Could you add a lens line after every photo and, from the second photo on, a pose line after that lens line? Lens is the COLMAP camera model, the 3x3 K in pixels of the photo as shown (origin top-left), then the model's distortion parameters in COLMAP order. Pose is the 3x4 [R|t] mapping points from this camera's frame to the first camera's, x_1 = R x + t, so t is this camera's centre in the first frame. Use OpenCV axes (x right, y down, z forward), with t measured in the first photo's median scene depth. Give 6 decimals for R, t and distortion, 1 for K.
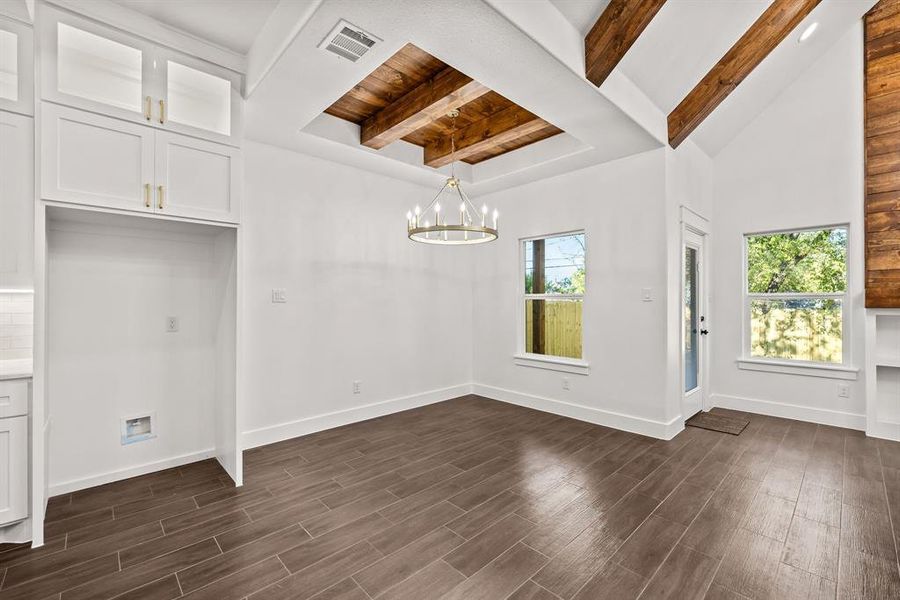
lens RADIAL K [[381.0, 0, 446.8], [0, 381.0, 297.5], [0, 0, 1]] dist [-0.009090, 0.000601]
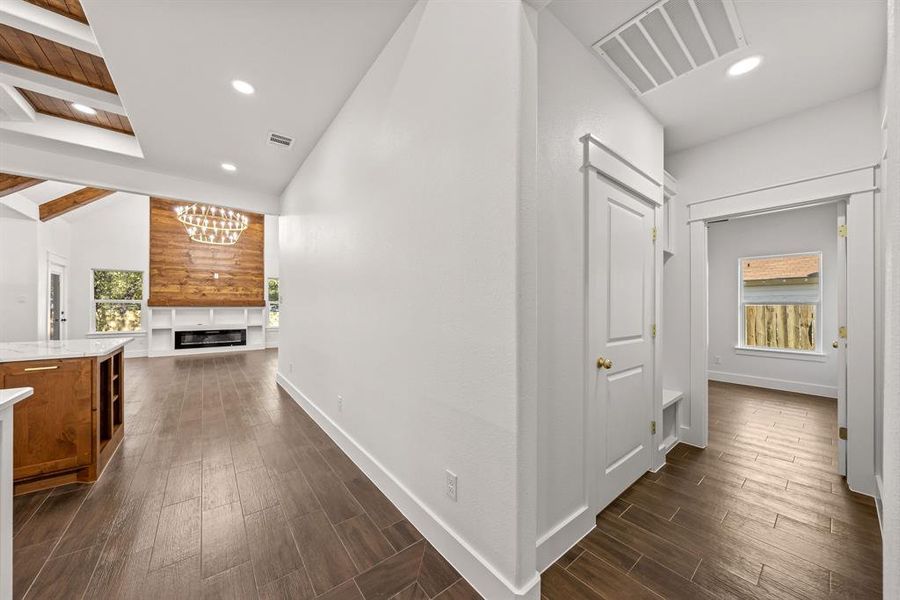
lens RADIAL K [[304.9, 0, 443.5], [0, 304.9, 306.8], [0, 0, 1]] dist [-0.009183, 0.000056]
pose [[0.086687, 0.000144, 0.996236, -0.730155], [-0.009570, 0.999954, 0.000689, 0.008624], [-0.996190, -0.009594, 0.086685, -1.141305]]
